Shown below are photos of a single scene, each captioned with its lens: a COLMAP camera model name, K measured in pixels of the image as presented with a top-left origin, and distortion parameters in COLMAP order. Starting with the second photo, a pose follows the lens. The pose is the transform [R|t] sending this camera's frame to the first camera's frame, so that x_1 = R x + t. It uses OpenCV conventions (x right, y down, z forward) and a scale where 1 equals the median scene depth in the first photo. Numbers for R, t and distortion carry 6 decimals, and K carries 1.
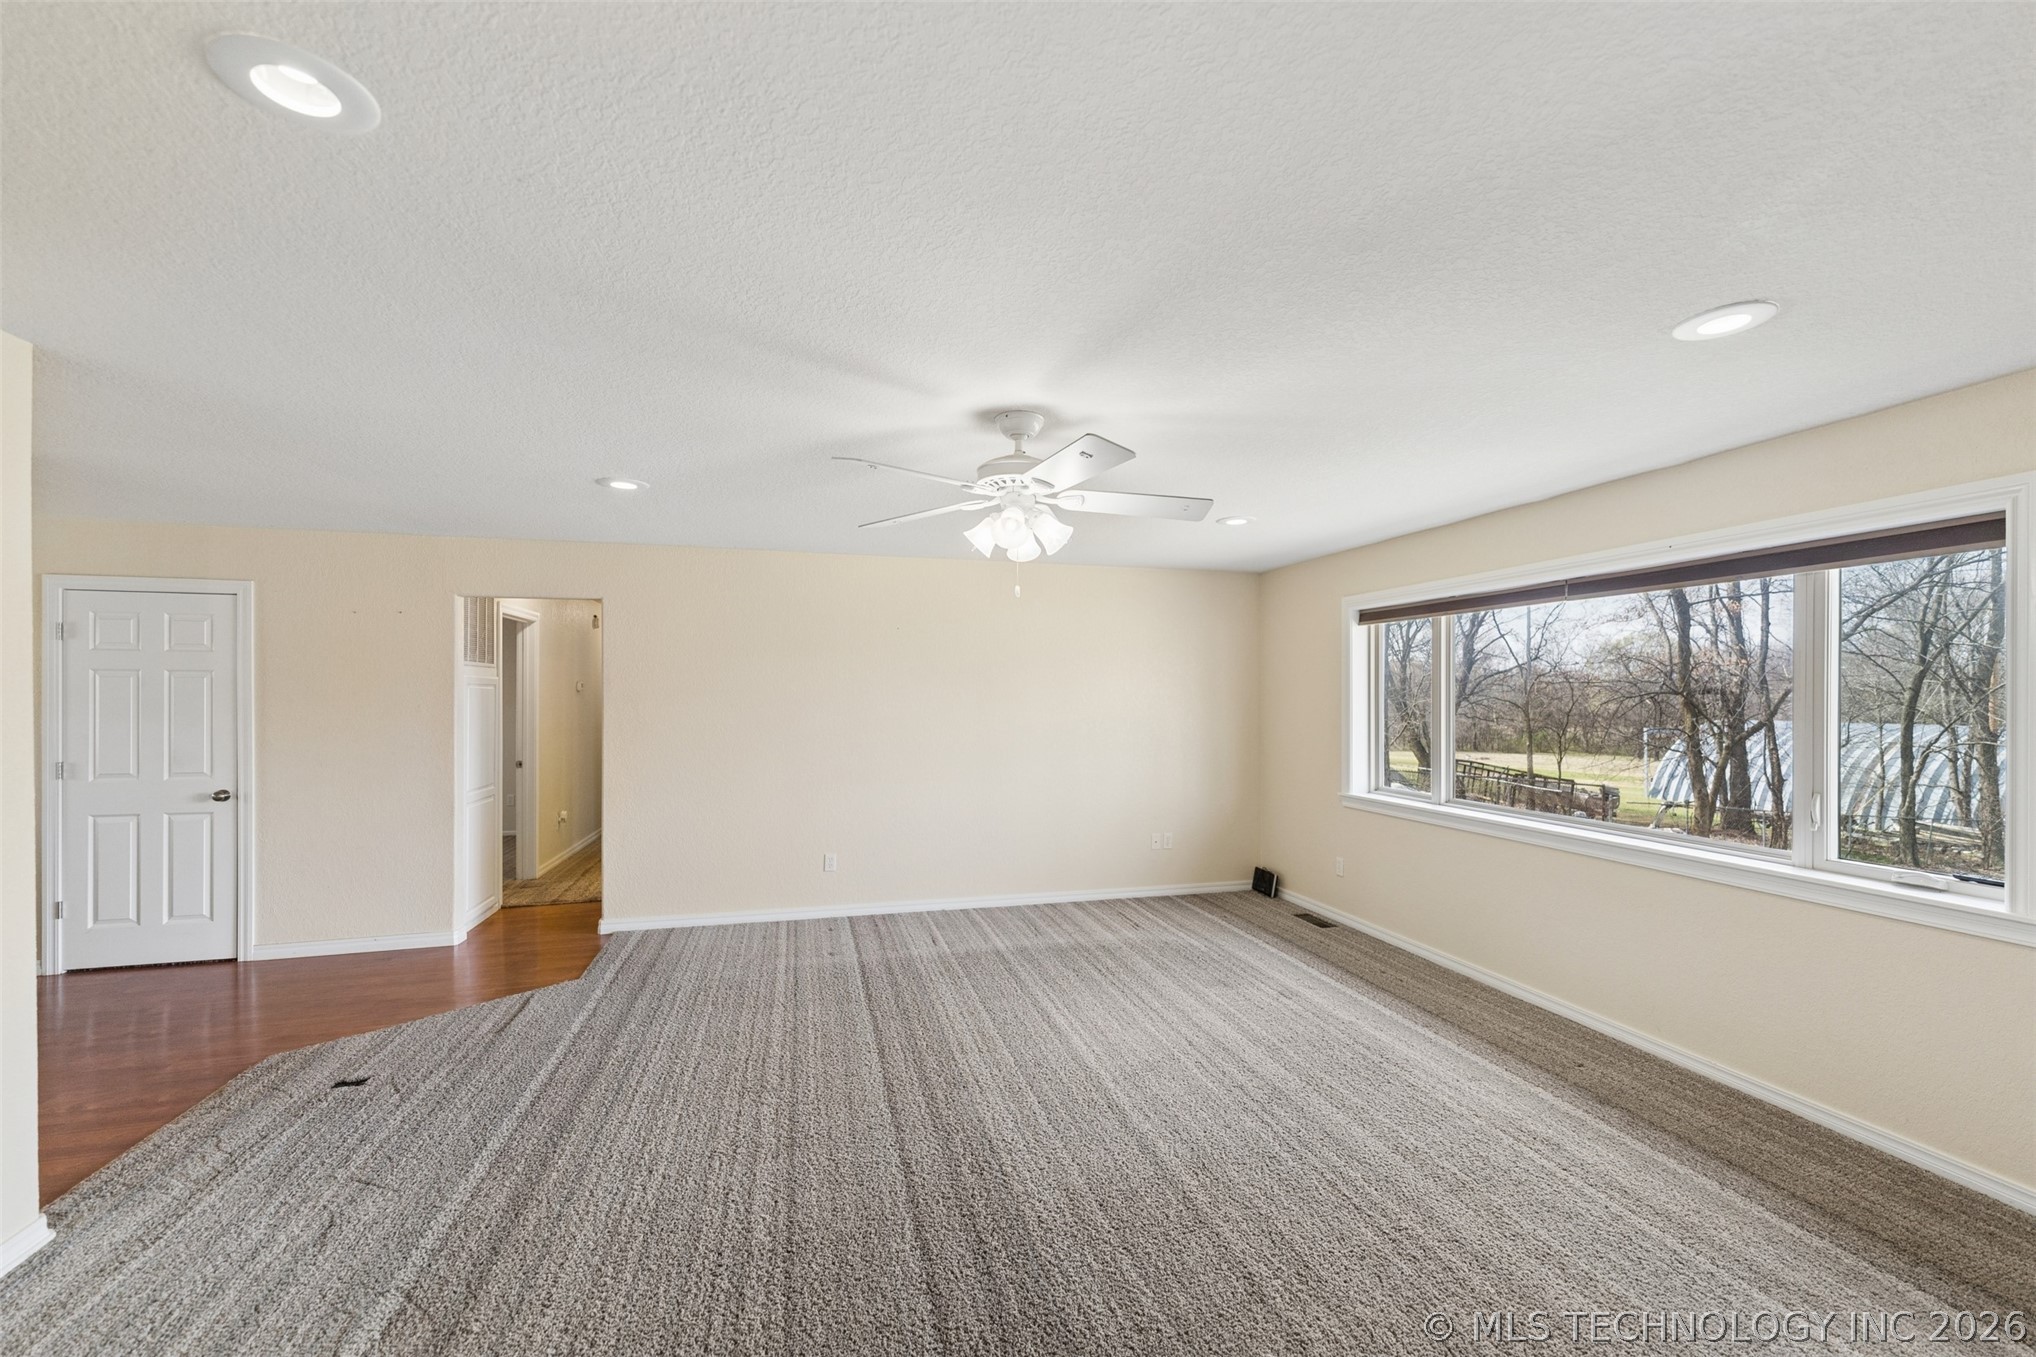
lens RADIAL K [[840.8, 0, 1016.6], [0, 840.8, 698.3], [0, 0, 1]] dist [-0.002082, -0.000365]
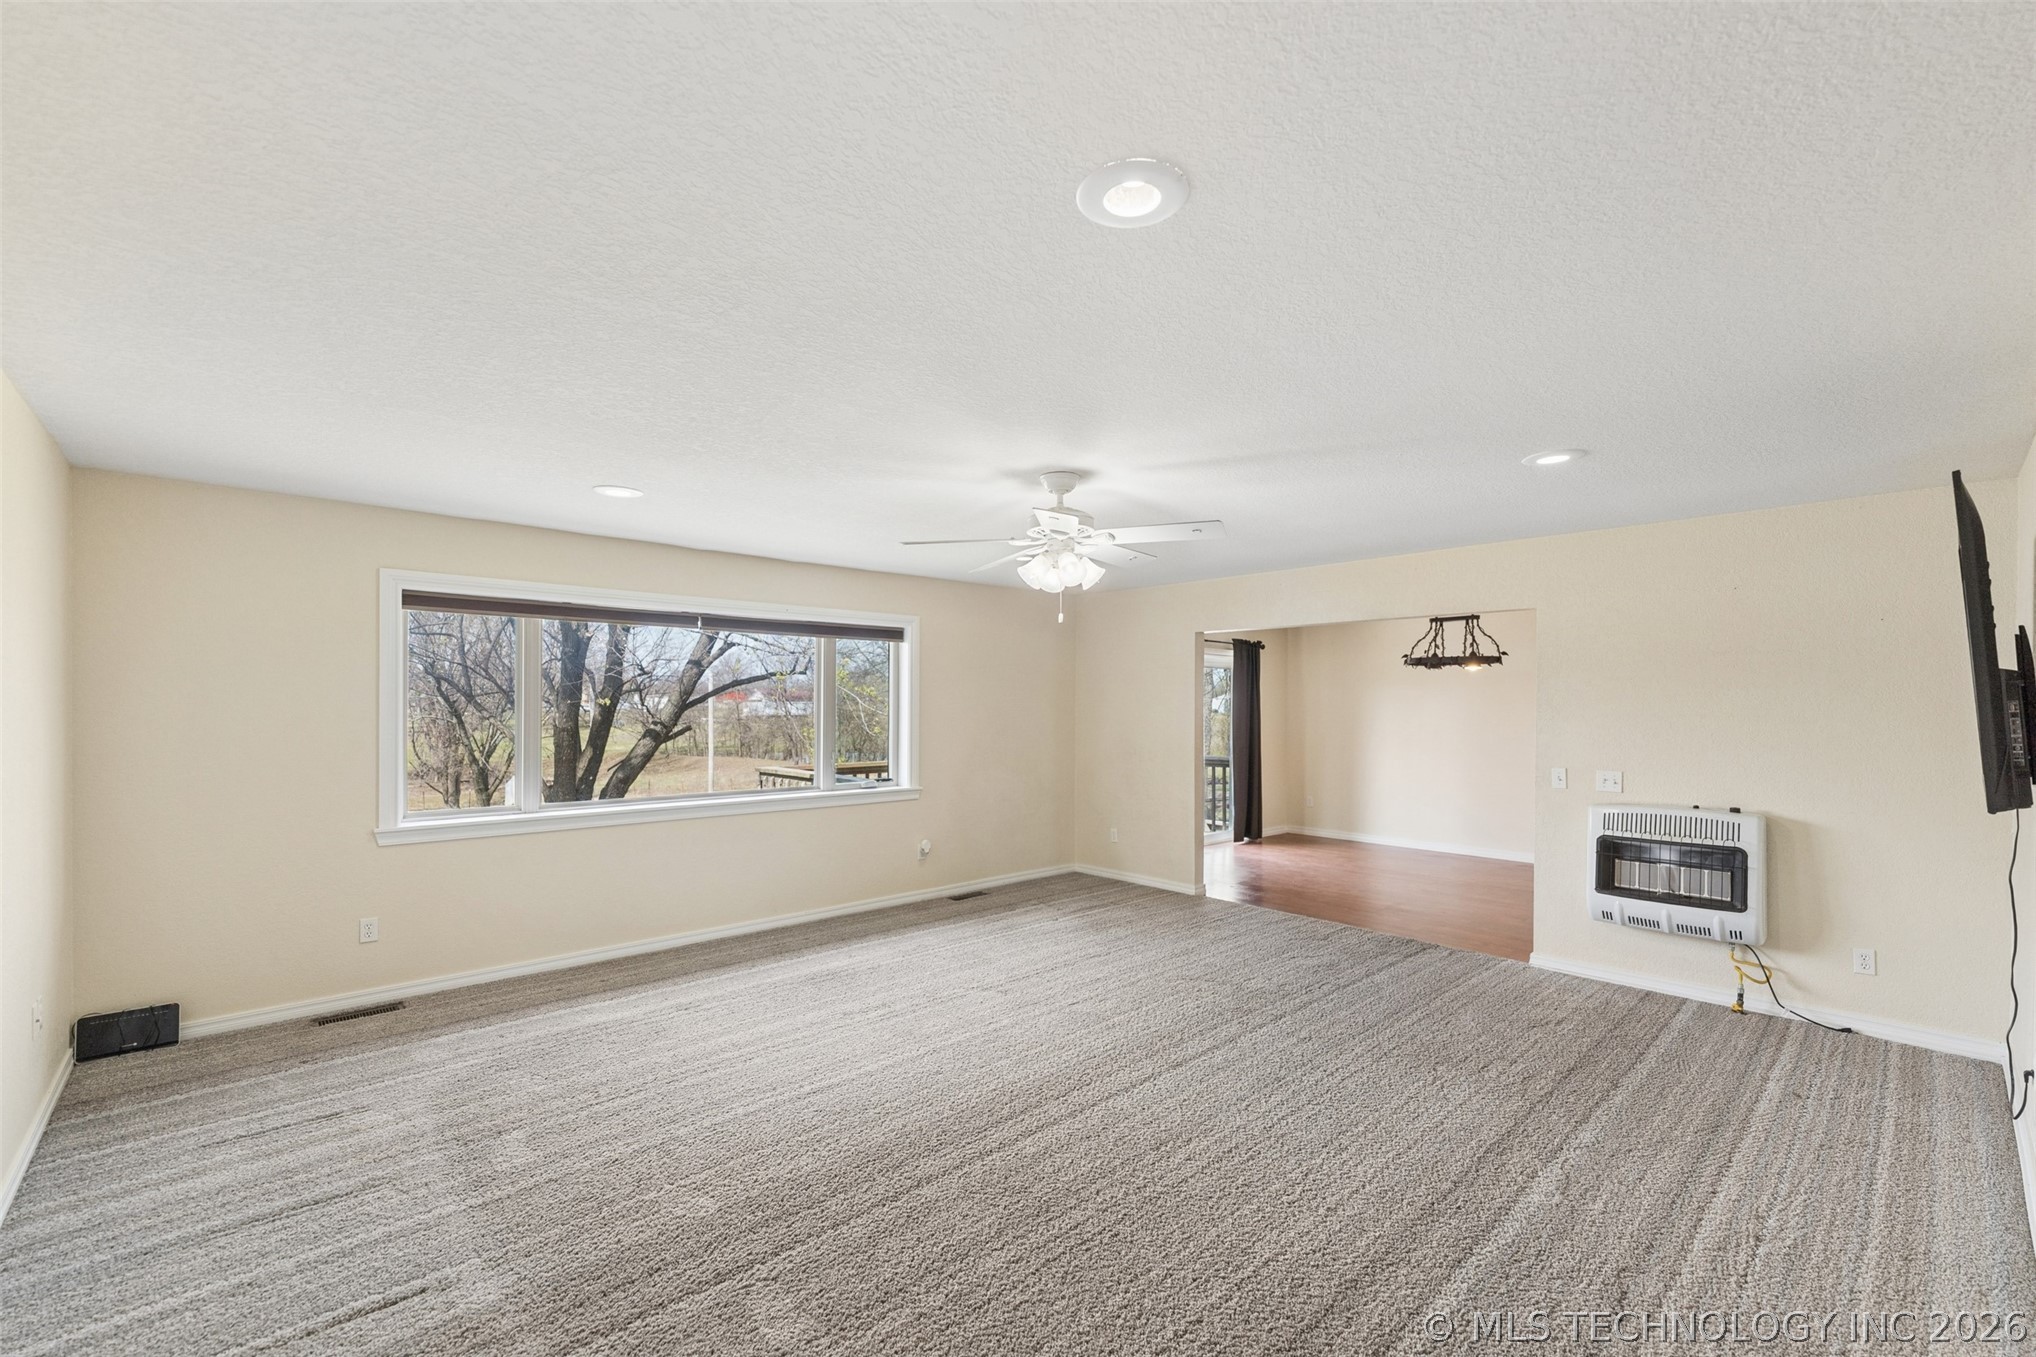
lens RADIAL K [[840.8, 0, 1016.6], [0, 840.8, 698.3], [0, 0, 1]] dist [-0.002082, -0.000365]
pose [[-0.463393, 0.000775, 0.886153, -0.640756], [-0.003089, 0.999992, -0.002490, -0.005613], [-0.886147, -0.003891, -0.463387, 0.985215]]
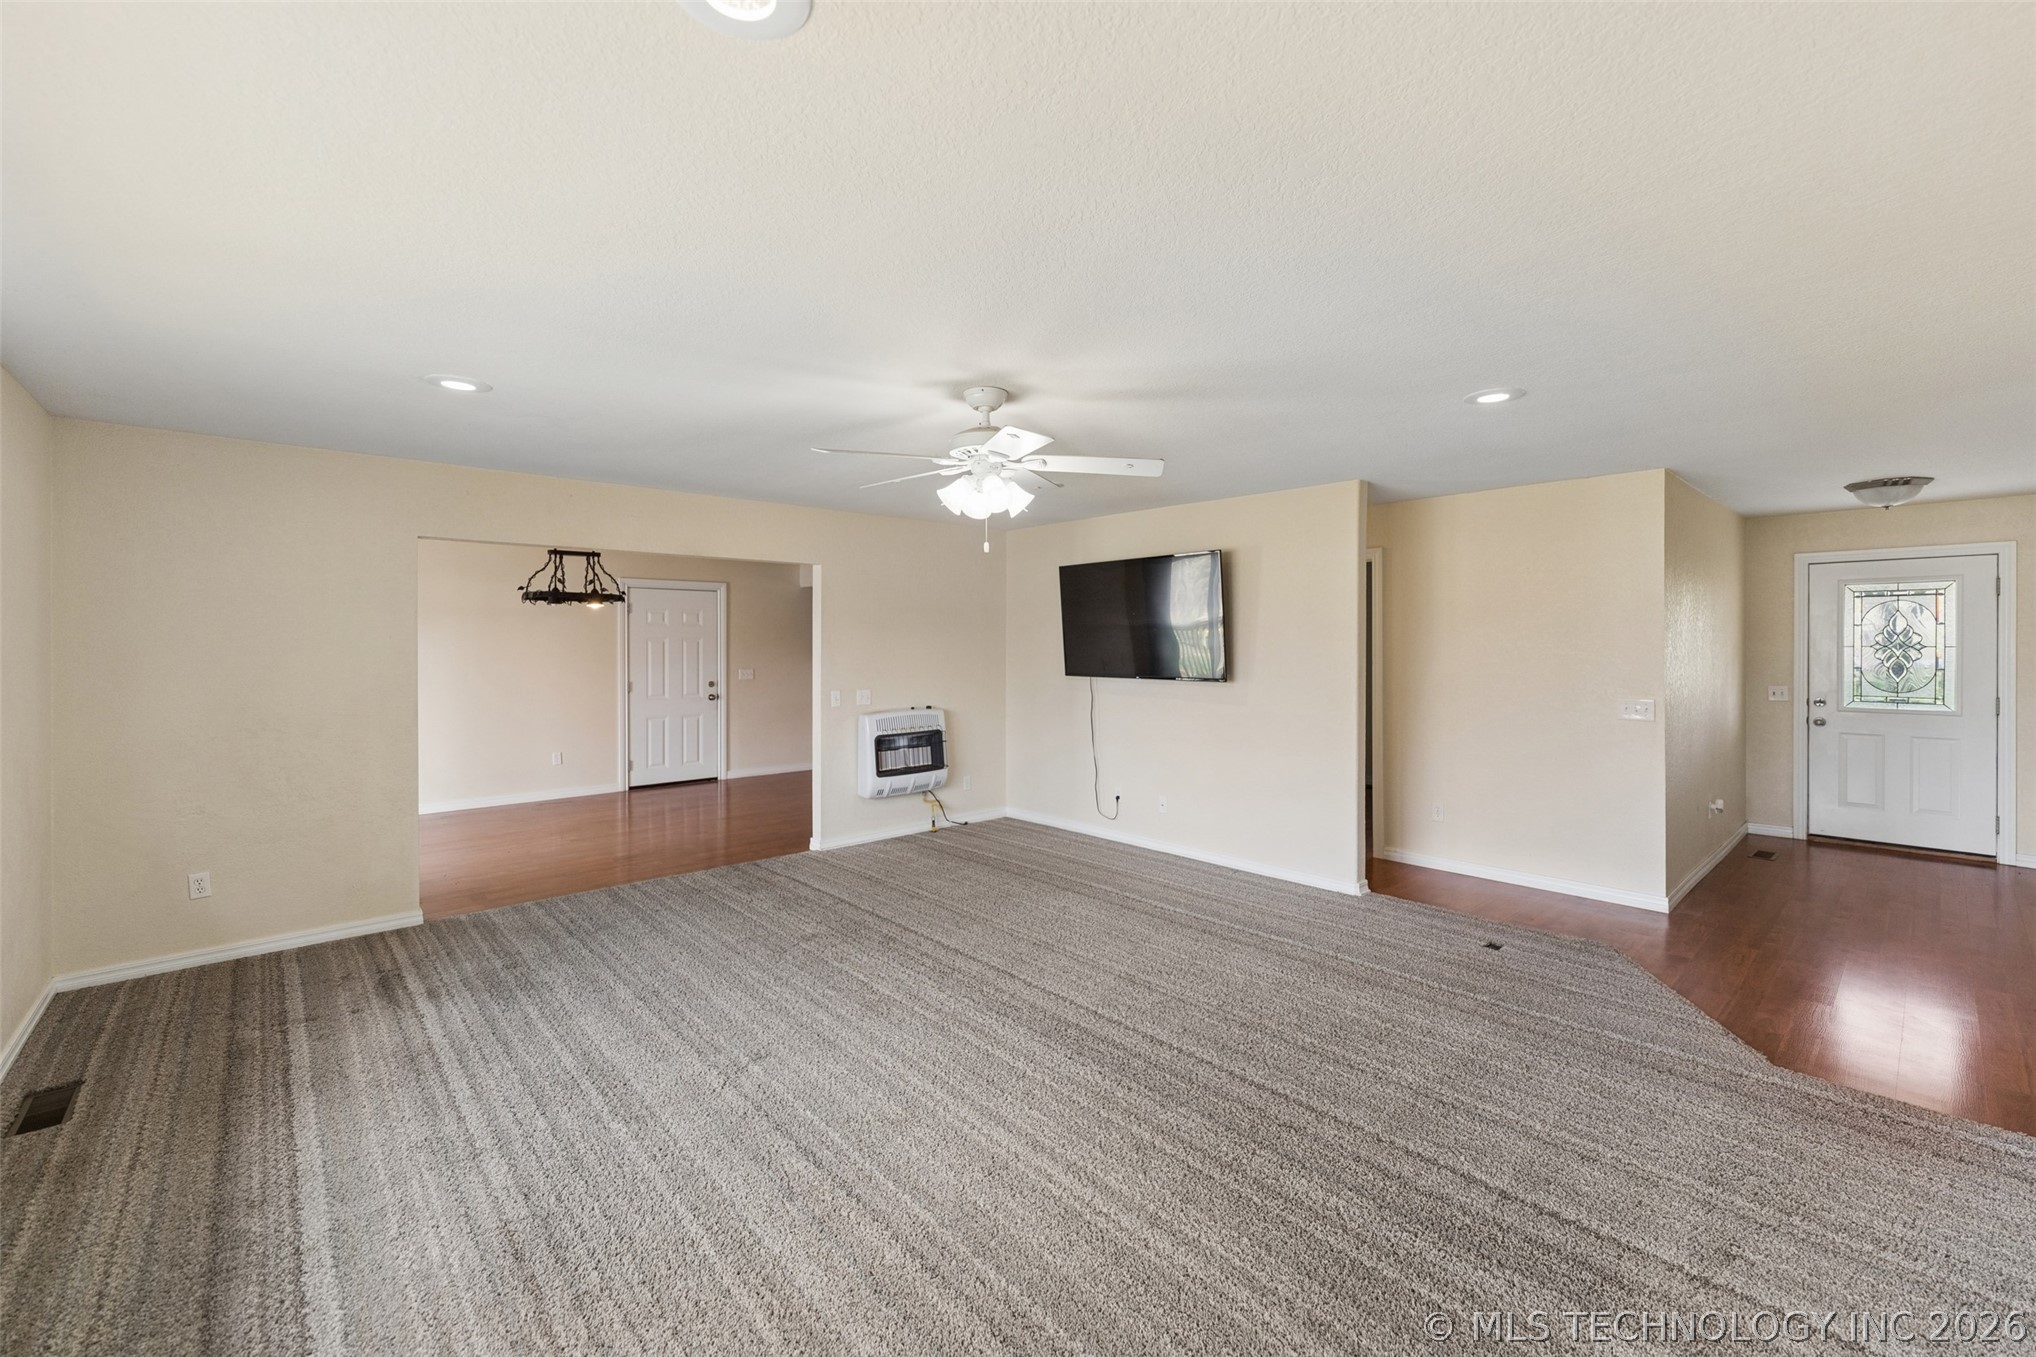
lens RADIAL K [[834.3, 0, 1022.5], [0, 834.3, 644.8], [0, 0, 1]] dist [-0.001319, -0.000104]
pose [[-0.892076, 0.002162, -0.451879, 0.284405], [-0.000416, 0.999984, 0.005604, -0.004940], [0.451884, 0.005187, -0.892062, 1.225260]]
